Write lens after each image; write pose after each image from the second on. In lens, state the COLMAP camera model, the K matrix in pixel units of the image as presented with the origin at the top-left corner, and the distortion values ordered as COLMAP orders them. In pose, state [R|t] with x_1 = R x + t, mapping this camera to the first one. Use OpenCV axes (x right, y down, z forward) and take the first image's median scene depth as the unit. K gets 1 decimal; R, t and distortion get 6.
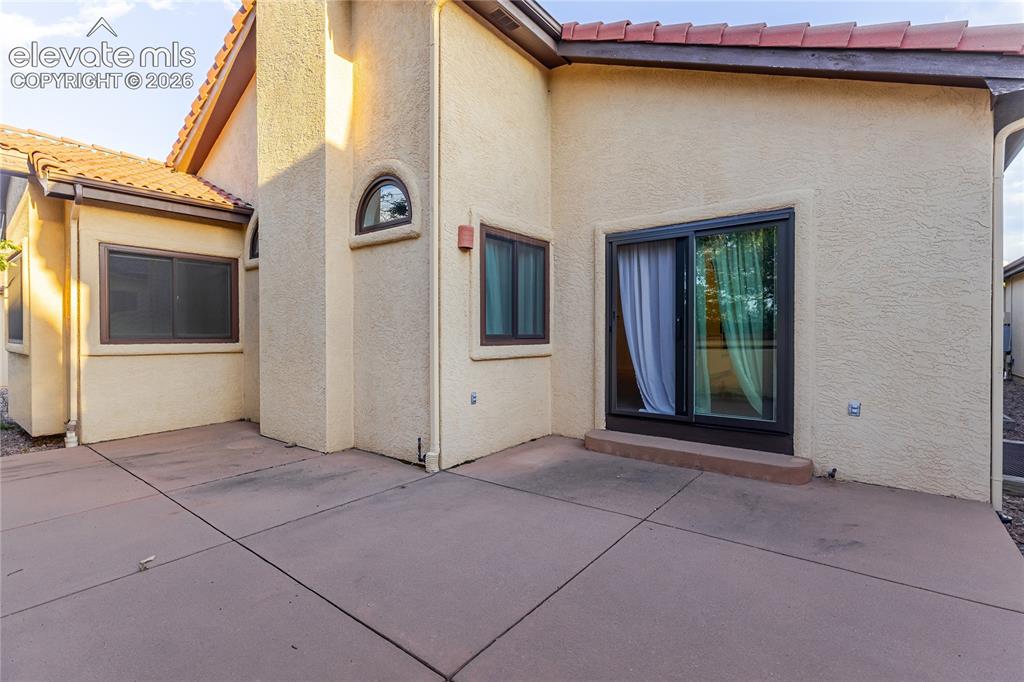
lens RADIAL K [[472.8, 0, 511.6], [0, 472.8, 338.8], [0, 0, 1]] dist [-0.002823, -0.000601]
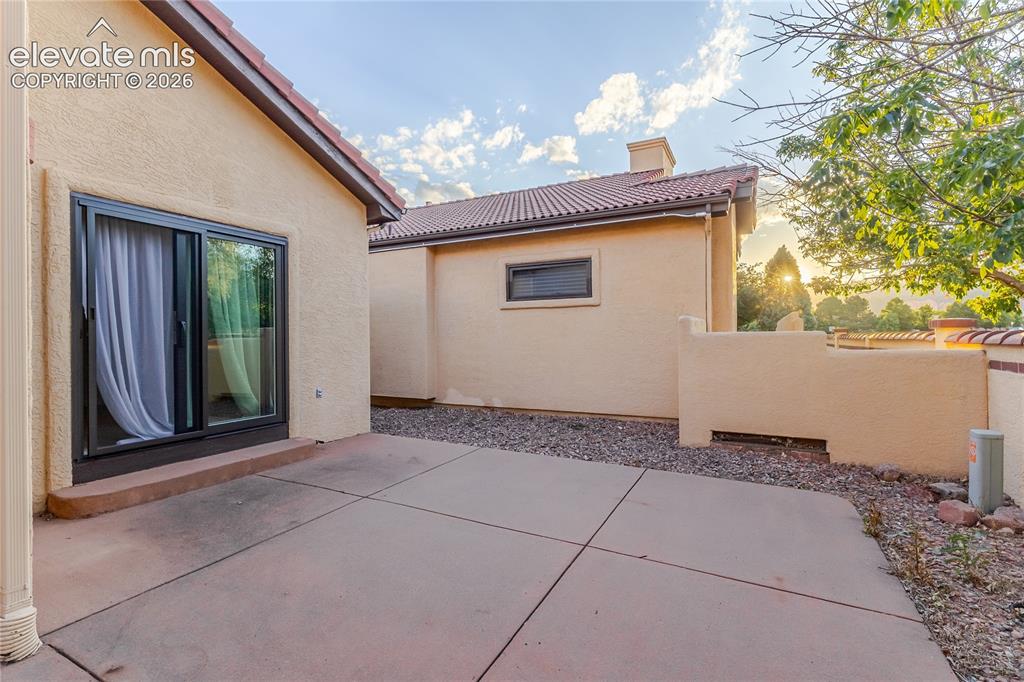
lens RADIAL K [[472.8, 0, 511.7], [0, 472.8, 340.9], [0, 0, 1]] dist [-0.002823, -0.000601]
pose [[-0.212612, 0.001526, 0.977136, -0.731146], [0.015945, 0.999871, 0.001908, -0.000637], [-0.977007, 0.015986, -0.212609, 0.688124]]
